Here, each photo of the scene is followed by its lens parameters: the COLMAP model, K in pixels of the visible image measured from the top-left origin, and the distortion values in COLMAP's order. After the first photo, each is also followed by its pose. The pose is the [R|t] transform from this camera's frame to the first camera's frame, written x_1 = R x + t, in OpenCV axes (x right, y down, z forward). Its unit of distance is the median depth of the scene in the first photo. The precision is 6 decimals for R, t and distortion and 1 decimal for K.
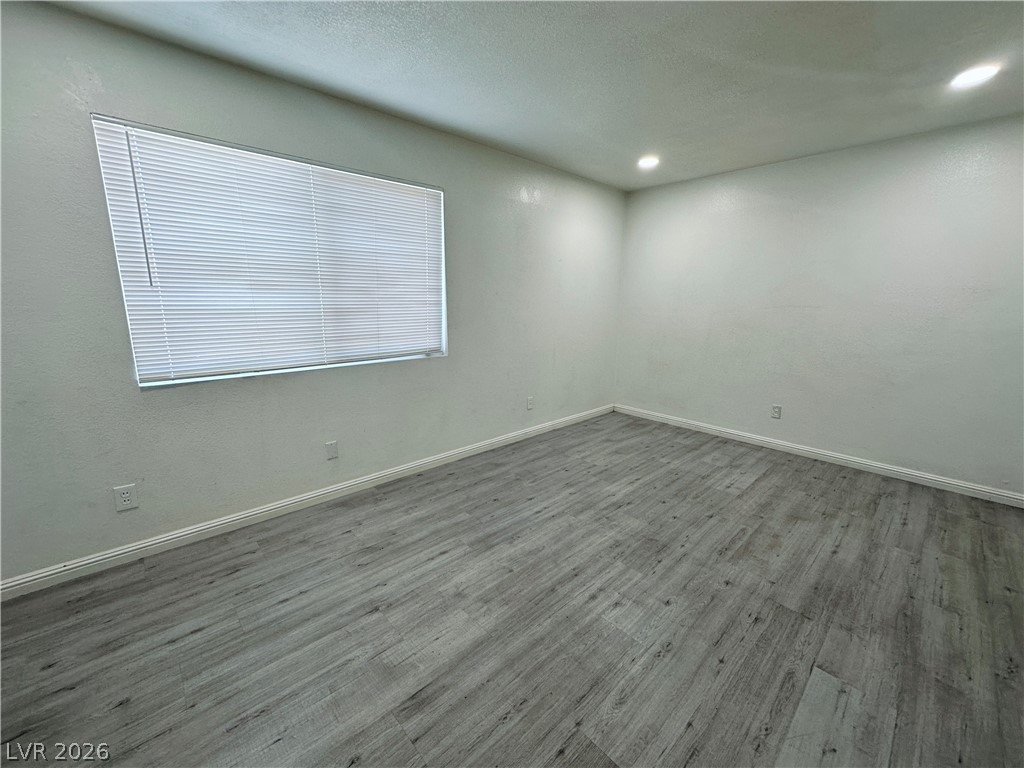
lens RADIAL K [[410.4, 0, 509.4], [0, 410.4, 386.2], [0, 0, 1]] dist [-0.003081, 0.001667]
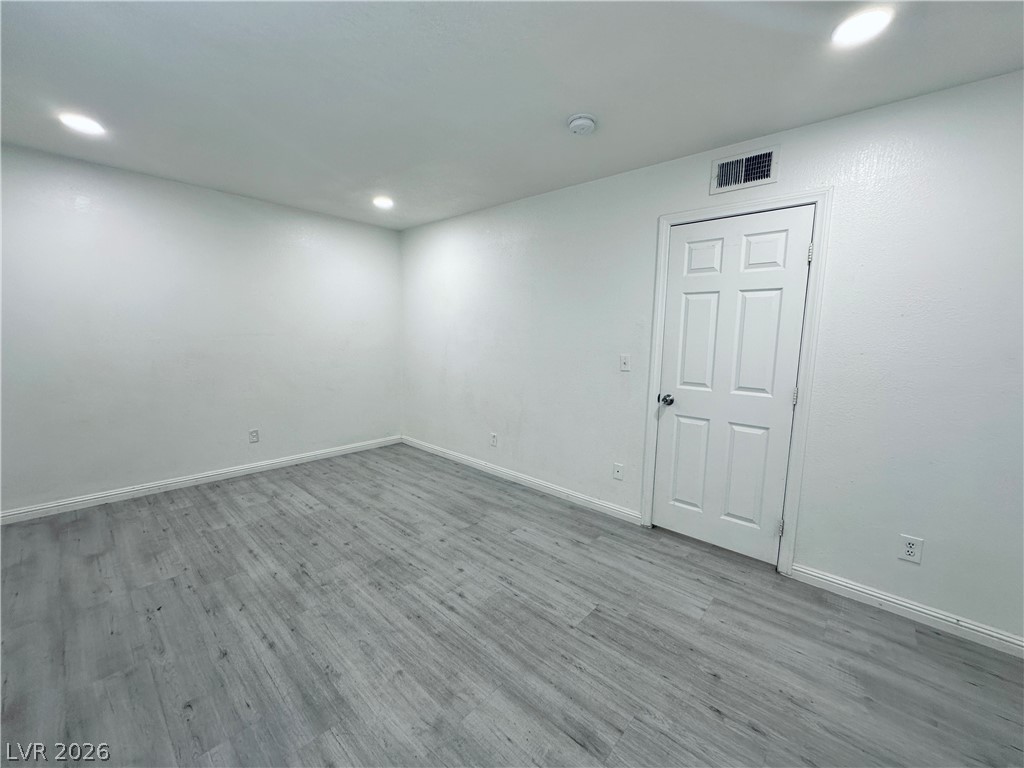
lens RADIAL K [[410.4, 0, 515.4], [0, 410.4, 390.5], [0, 0, 1]] dist [-0.003081, 0.001667]
pose [[-0.091752, -0.151308, 0.984219, -0.658616], [0.186868, 0.968213, 0.166267, -0.158568], [-0.978091, 0.199174, -0.060561, 0.656426]]
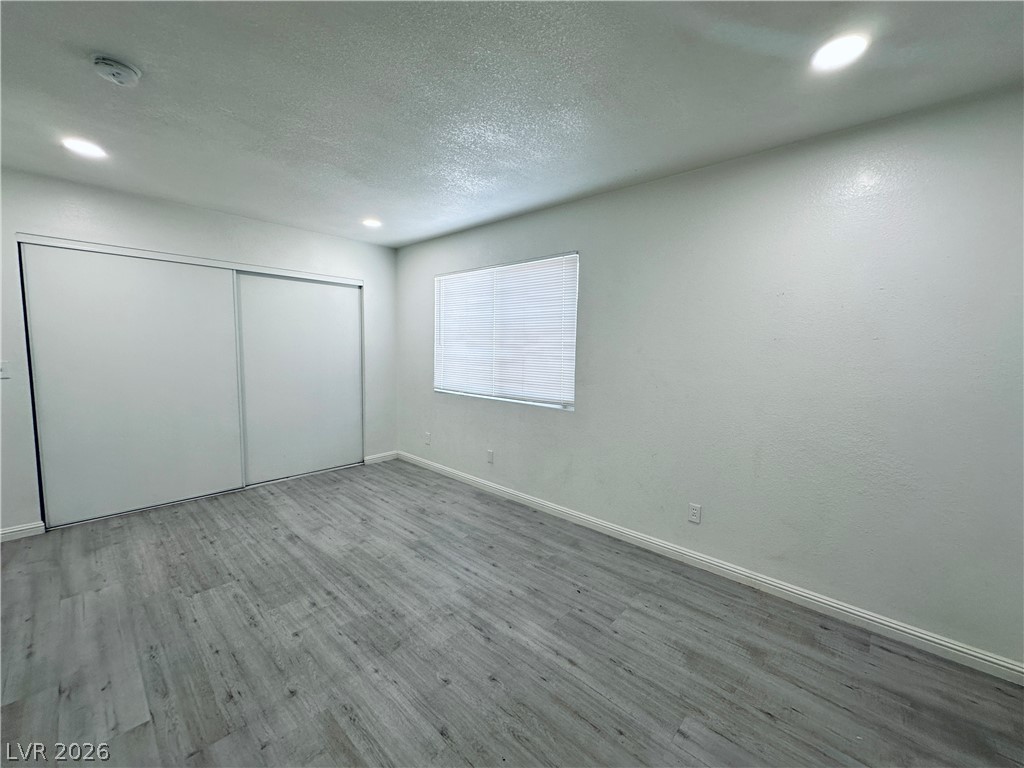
lens RADIAL K [[410.4, 0, 516.4], [0, 410.4, 390.0], [0, 0, 1]] dist [-0.003081, 0.001667]
pose [[0.082791, 0.099197, -0.991618, 1.161990], [-0.229094, 0.970279, 0.077935, -0.241411], [0.969877, 0.220722, 0.103056, 1.068615]]
